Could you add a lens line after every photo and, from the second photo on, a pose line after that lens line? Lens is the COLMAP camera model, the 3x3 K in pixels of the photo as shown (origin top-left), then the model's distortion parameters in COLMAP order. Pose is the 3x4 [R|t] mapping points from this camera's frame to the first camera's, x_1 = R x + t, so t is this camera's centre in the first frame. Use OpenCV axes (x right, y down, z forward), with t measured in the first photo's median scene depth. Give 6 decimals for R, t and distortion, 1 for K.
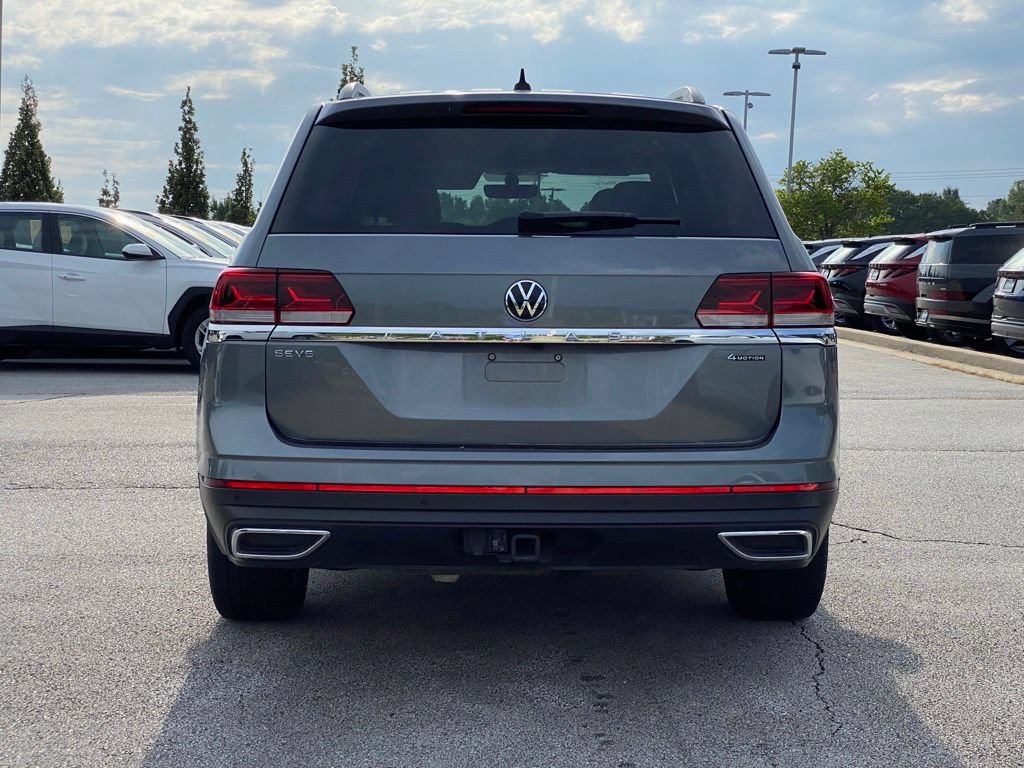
lens RADIAL K [[1560.5, 0, 529.6], [0, 1560.5, 384.1], [0, 0, 1]] dist [0.188669, -0.579083]
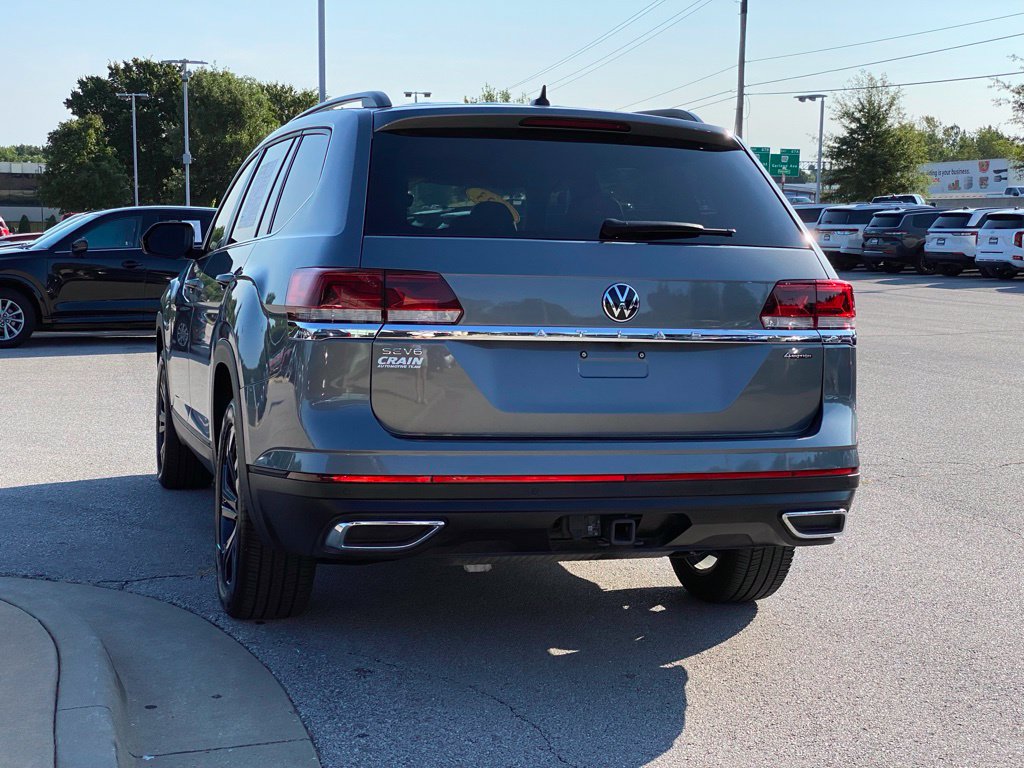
lens RADIAL K [[1560.5, 0, 529.6], [0, 1560.5, 384.1], [0, 0, 1]] dist [0.188669, -0.579083]
pose [[0.959936, -0.003765, 0.280195, -0.358194], [0.005915, 0.999959, -0.006827, 0.009679], [-0.280158, 0.008210, 0.959919, -0.016407]]
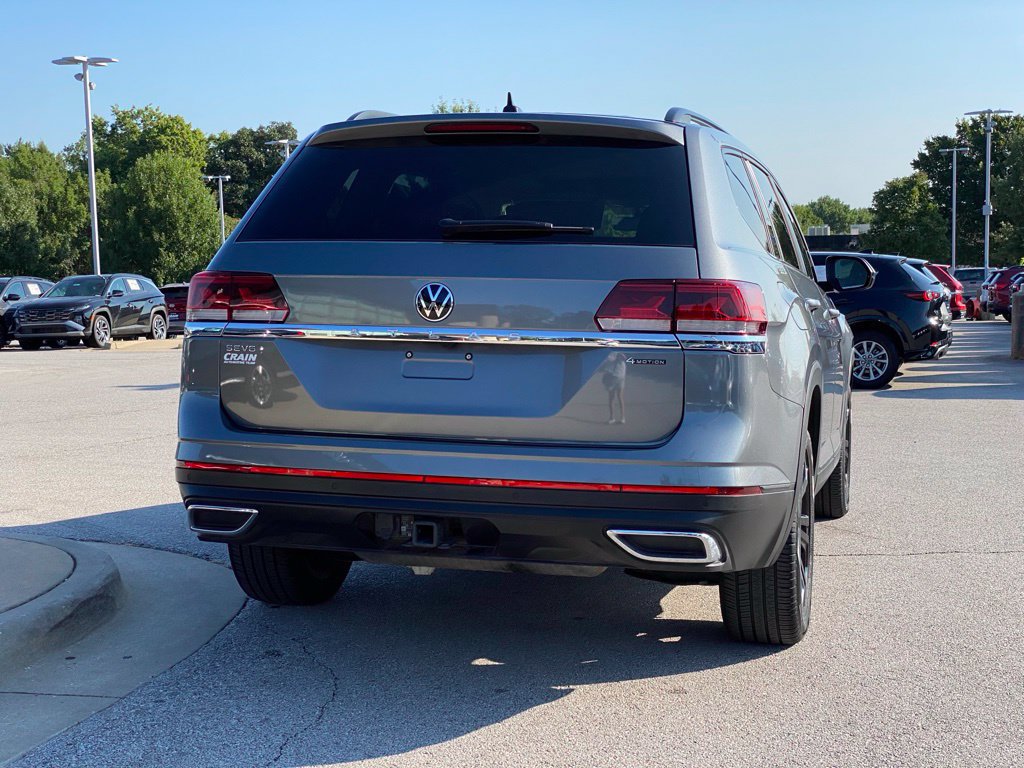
lens RADIAL K [[1560.5, 0, 529.6], [0, 1560.5, 384.1], [0, 0, 1]] dist [0.188669, -0.579083]
pose [[0.963126, 0.025761, -0.267815, 0.340971], [-0.036649, 0.998689, -0.035738, 0.037684], [0.266543, 0.044236, 0.962807, -0.008208]]
